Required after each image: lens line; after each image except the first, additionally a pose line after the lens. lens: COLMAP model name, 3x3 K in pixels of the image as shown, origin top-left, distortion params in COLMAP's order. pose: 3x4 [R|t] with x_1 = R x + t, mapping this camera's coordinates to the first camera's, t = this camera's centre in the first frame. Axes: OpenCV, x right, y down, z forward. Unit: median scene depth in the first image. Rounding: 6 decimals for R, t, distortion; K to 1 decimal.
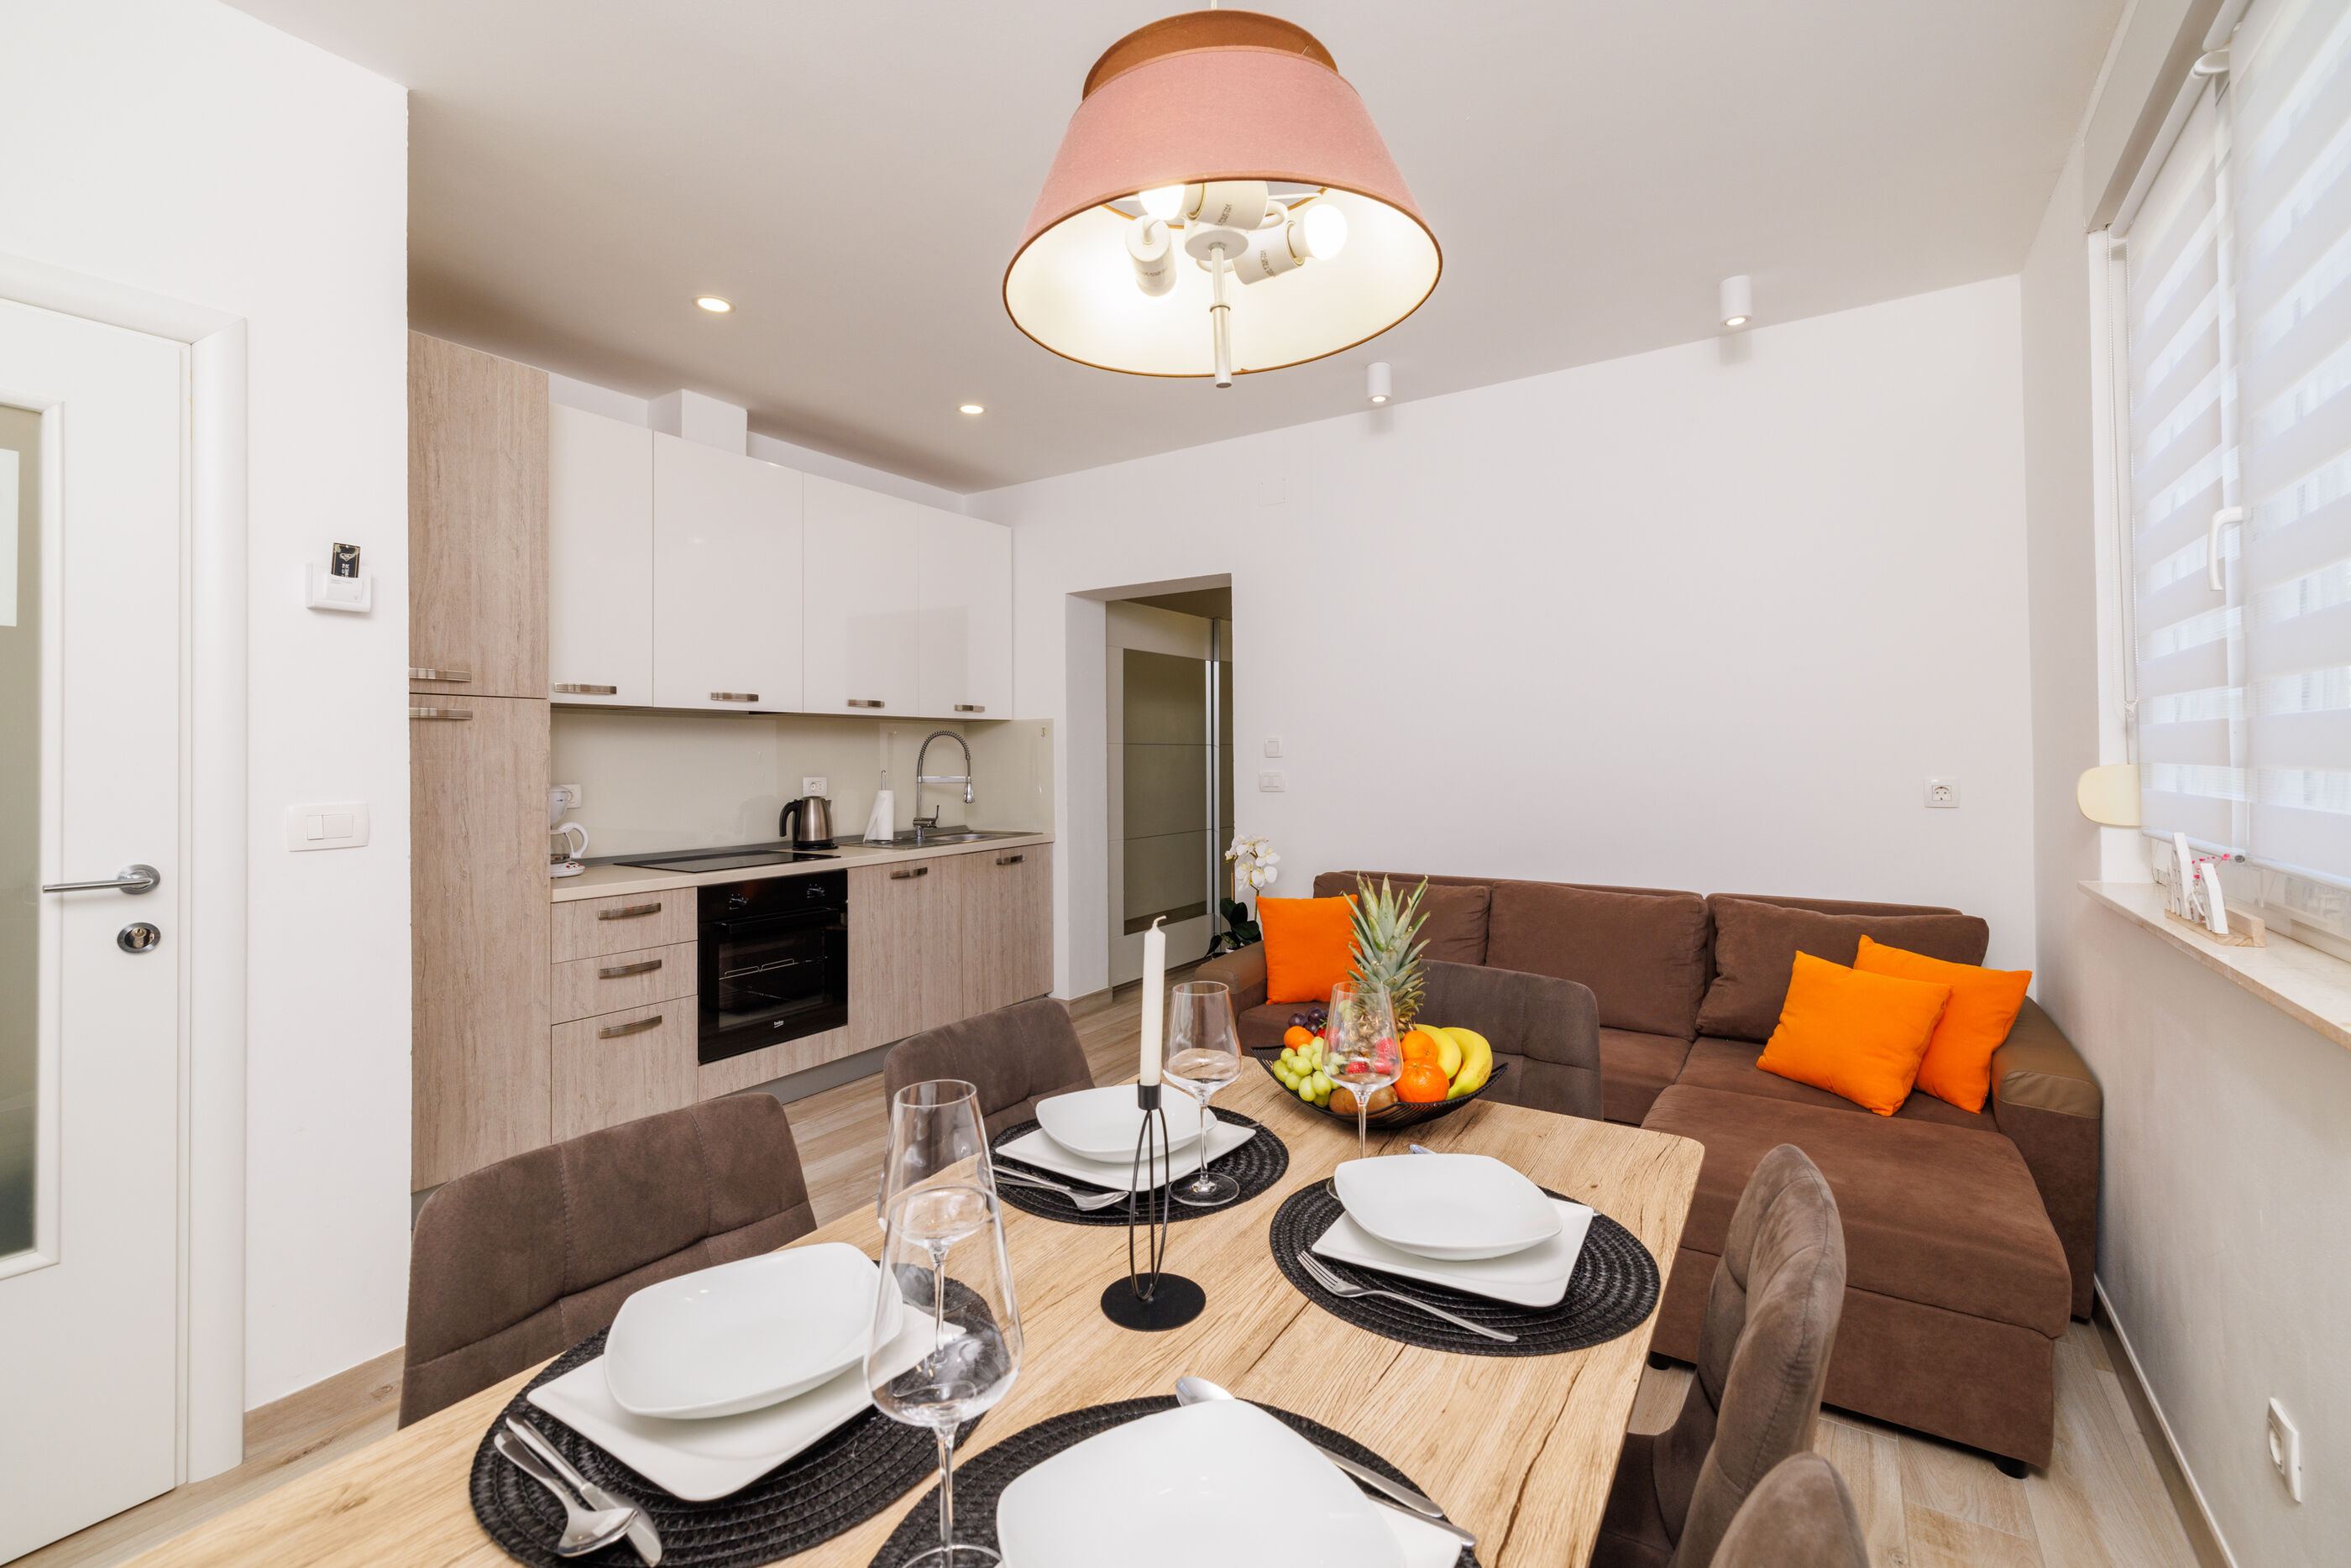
lens RADIAL K [[989.5, 0, 1182.8], [0, 989.5, 734.5], [0, 0, 1]] dist [0.002766, -0.000661]
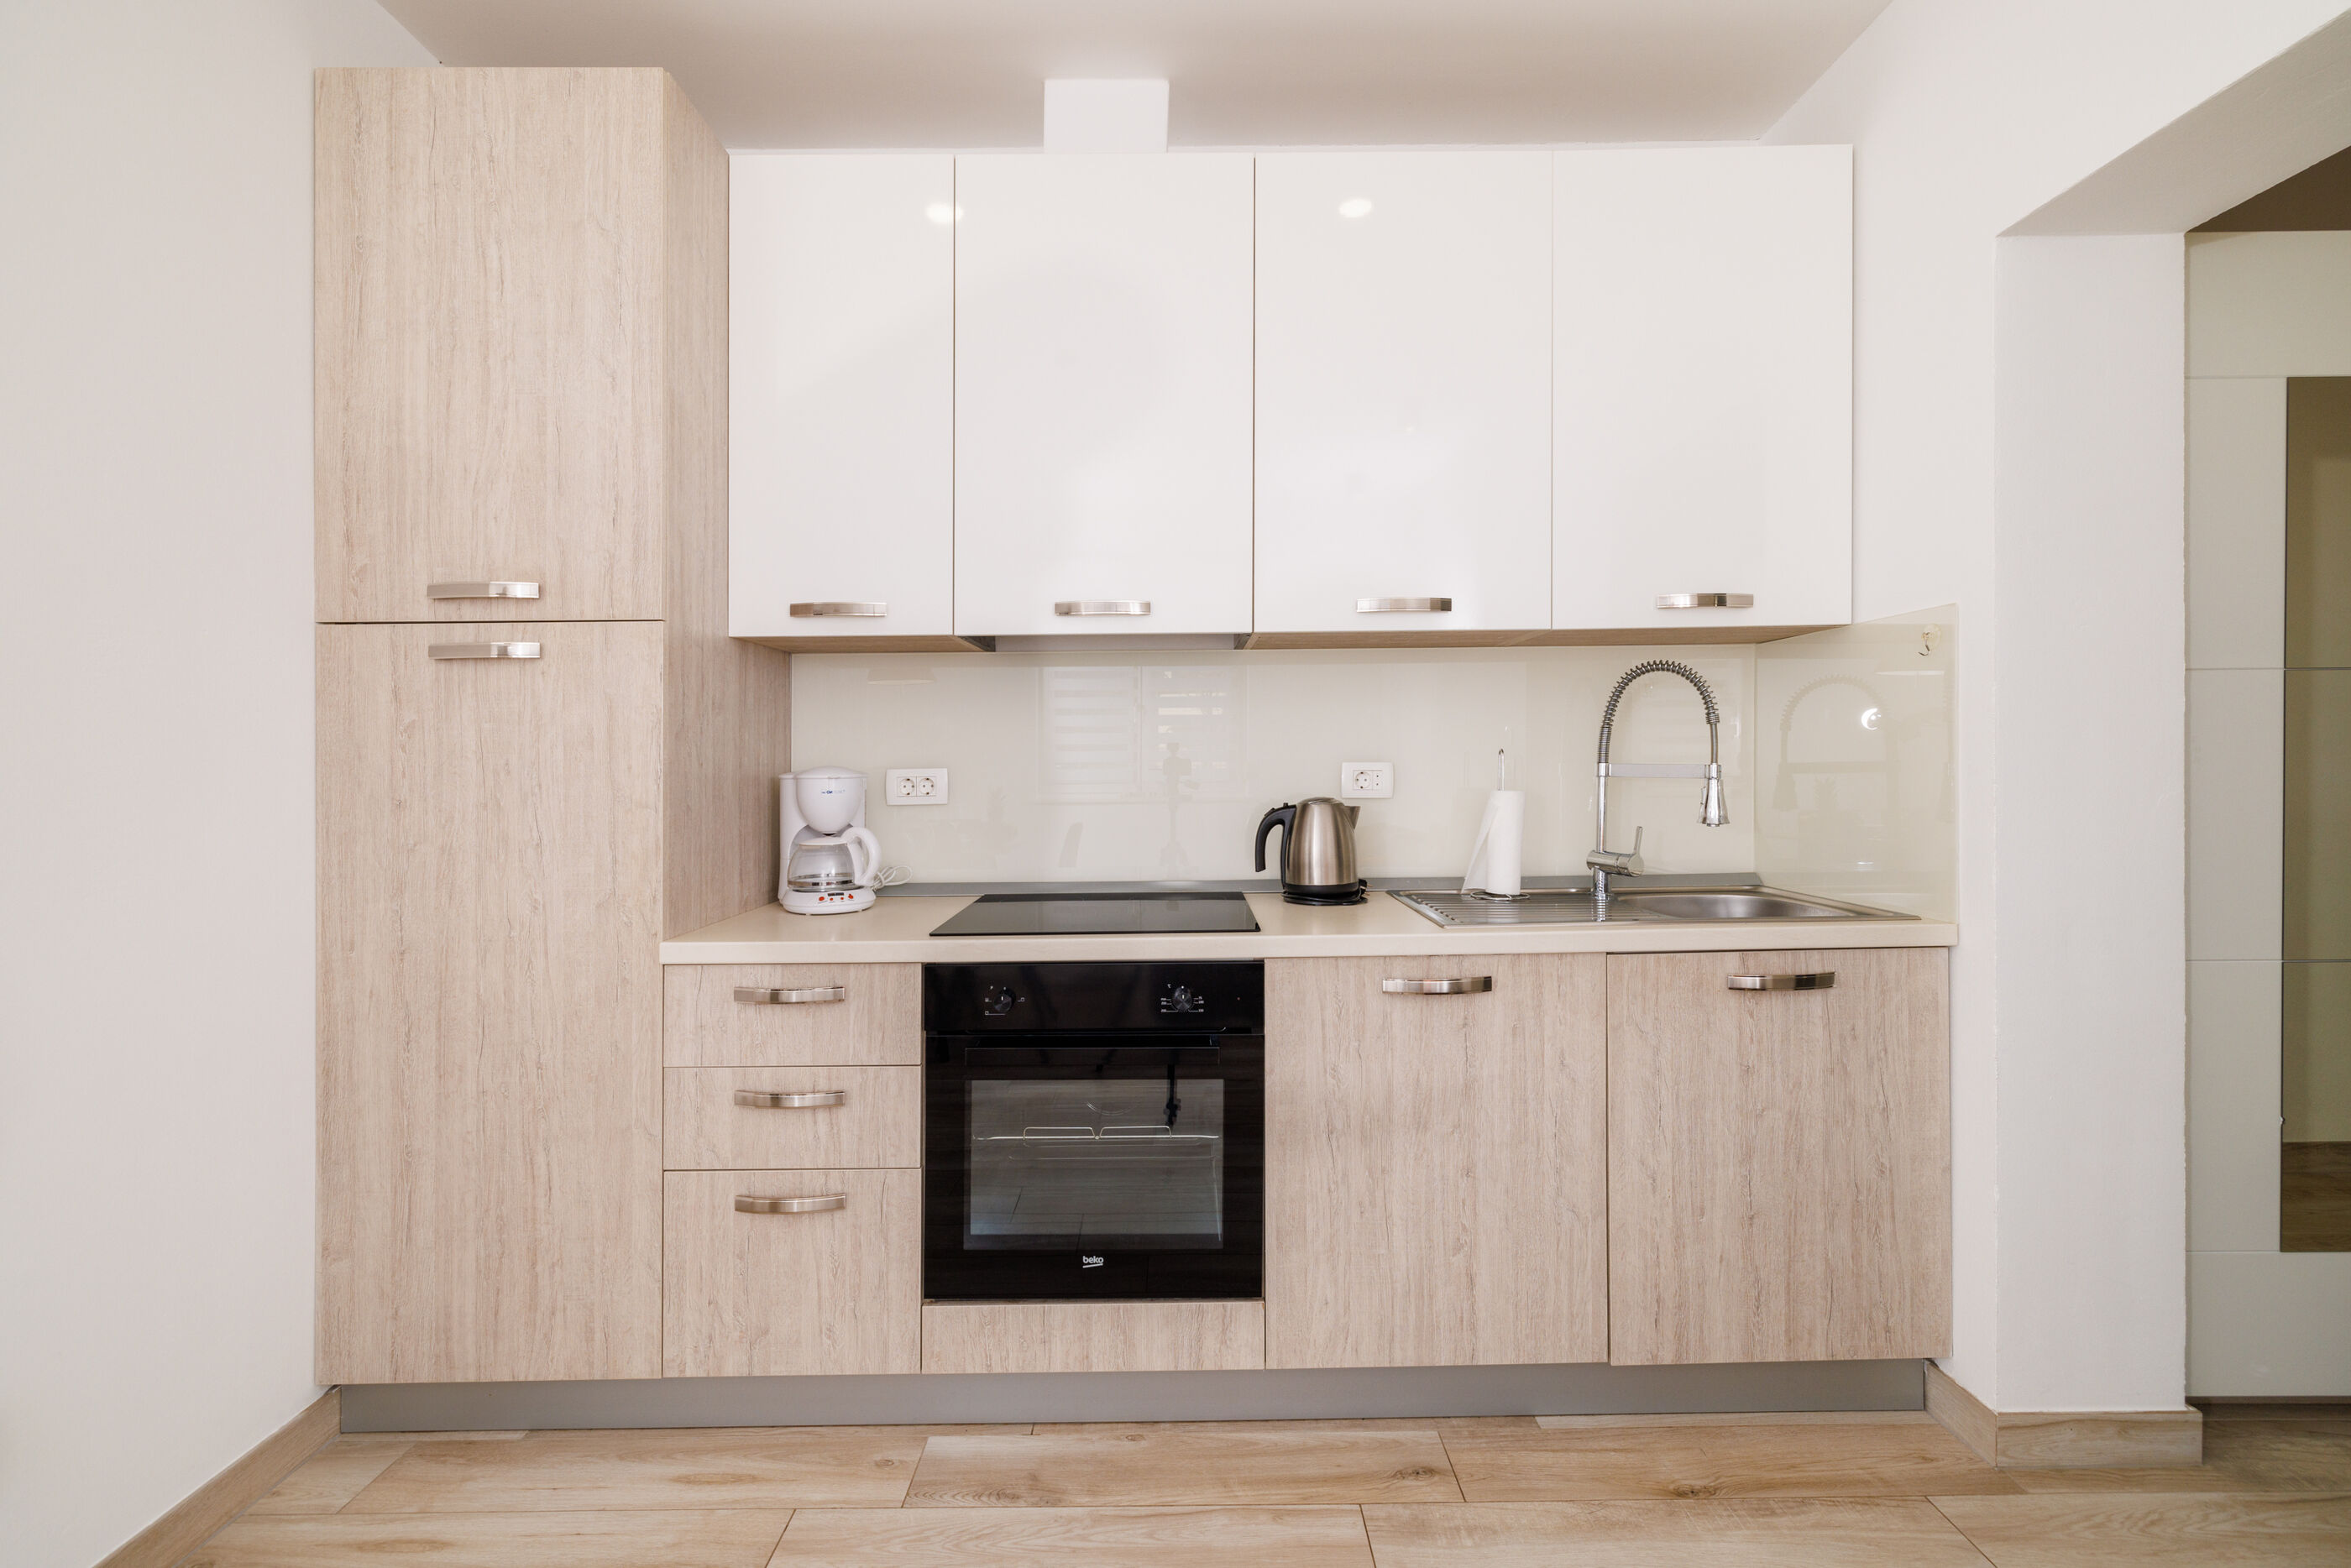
lens RADIAL K [[989.5, 0, 1194.7], [0, 989.5, 772.2], [0, 0, 1]] dist [0.002766, -0.000661]
pose [[0.546296, 0.007312, -0.837560, 0.026653], [0.026486, 0.999311, 0.026000, 0.041752], [0.837173, -0.036387, 0.545726, 0.816487]]
